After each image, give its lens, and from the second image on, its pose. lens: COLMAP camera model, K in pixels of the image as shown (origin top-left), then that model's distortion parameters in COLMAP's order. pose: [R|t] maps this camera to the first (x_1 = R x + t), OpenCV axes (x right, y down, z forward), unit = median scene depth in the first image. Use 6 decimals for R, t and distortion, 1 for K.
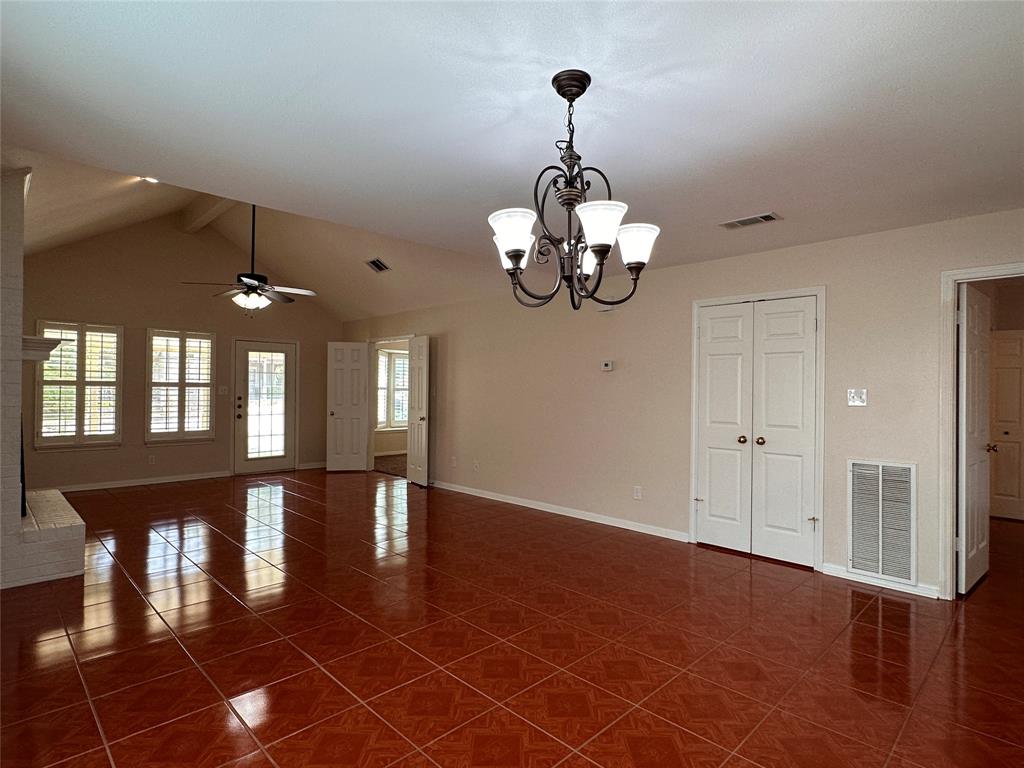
lens RADIAL K [[545.2, 0, 512.0], [0, 545.2, 384.0], [0, 0, 1]] dist [-0.000881, -0.000926]
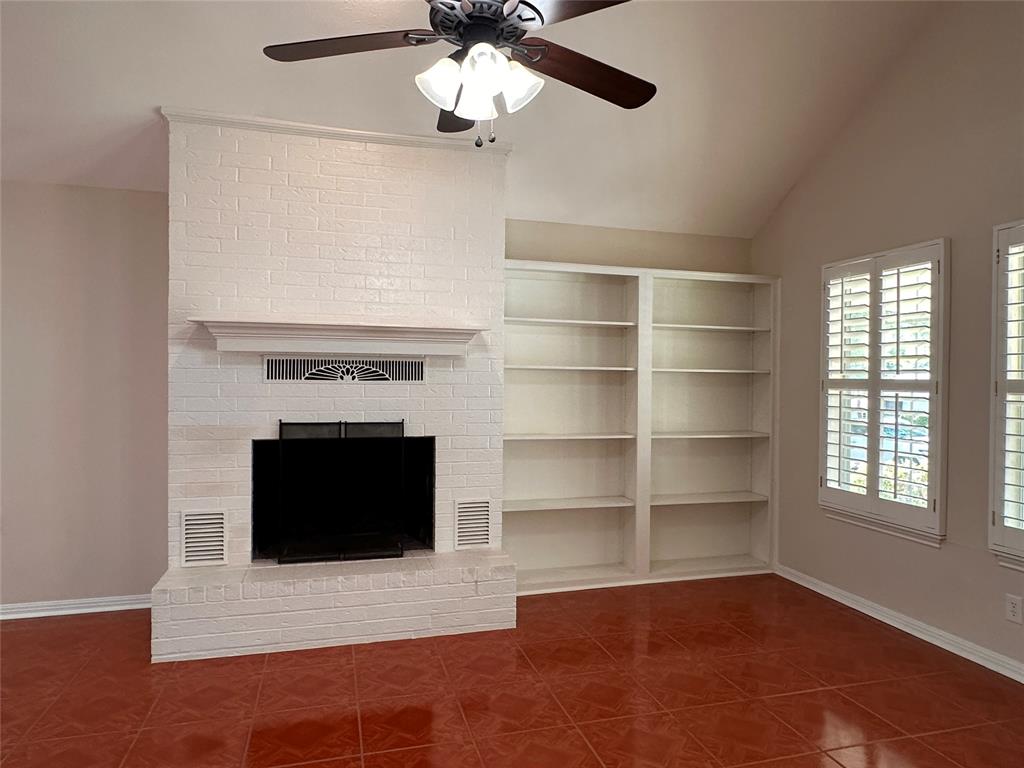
lens RADIAL K [[657.5, 0, 512.0], [0, 657.5, 384.0], [0, 0, 1]] dist [-0.000066, 0.000381]
pose [[-0.481540, -0.007678, -0.876391, -0.146867], [-0.004382, 0.999970, -0.006353, 0.002639], [0.876413, 0.000781, -0.481559, 0.926165]]
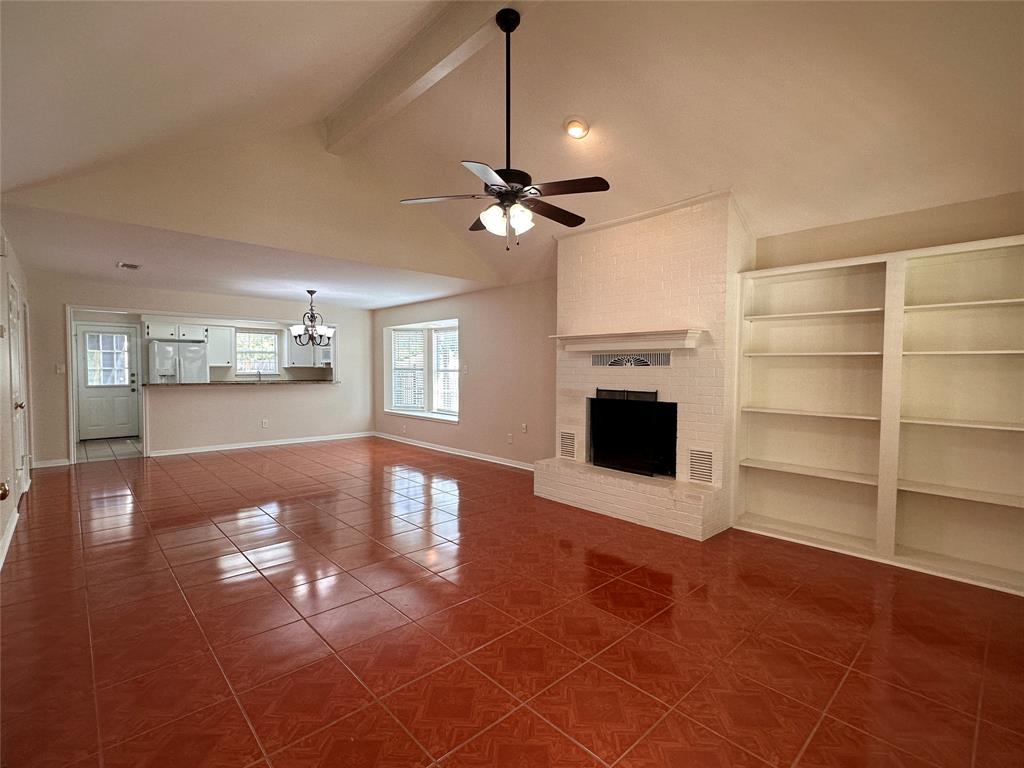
lens RADIAL K [[474.4, 0, 509.3], [0, 474.4, 386.2], [0, 0, 1]] dist [0.001370, 0.000366]
pose [[-0.999502, -0.016449, 0.026928, -0.387951], [-0.015688, 0.999478, 0.028227, 0.008553], [-0.027378, 0.027790, -0.999239, 1.187302]]
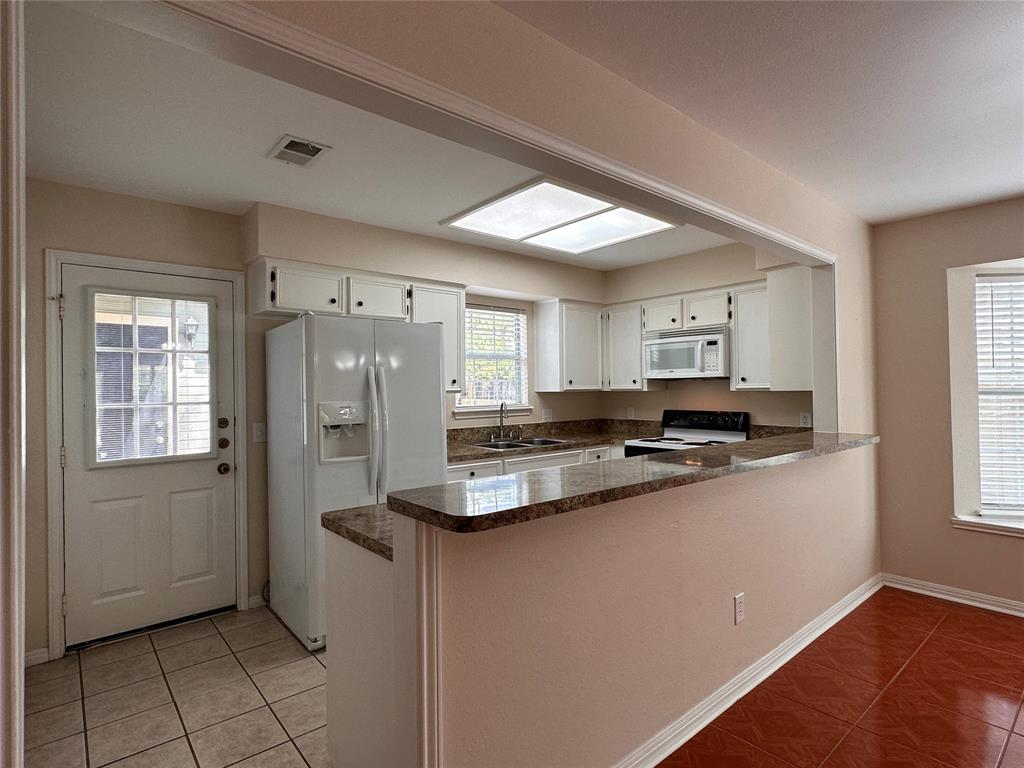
lens RADIAL K [[535.9, 0, 514.1], [0, 535.9, 386.4], [0, 0, 1]] dist [-0.002850, -0.000792]
pose [[-0.997585, 0.003389, 0.069372, 0.309396], [0.002323, 0.999878, -0.015434, 0.005954], [-0.069416, -0.015236, -0.997471, 0.456477]]
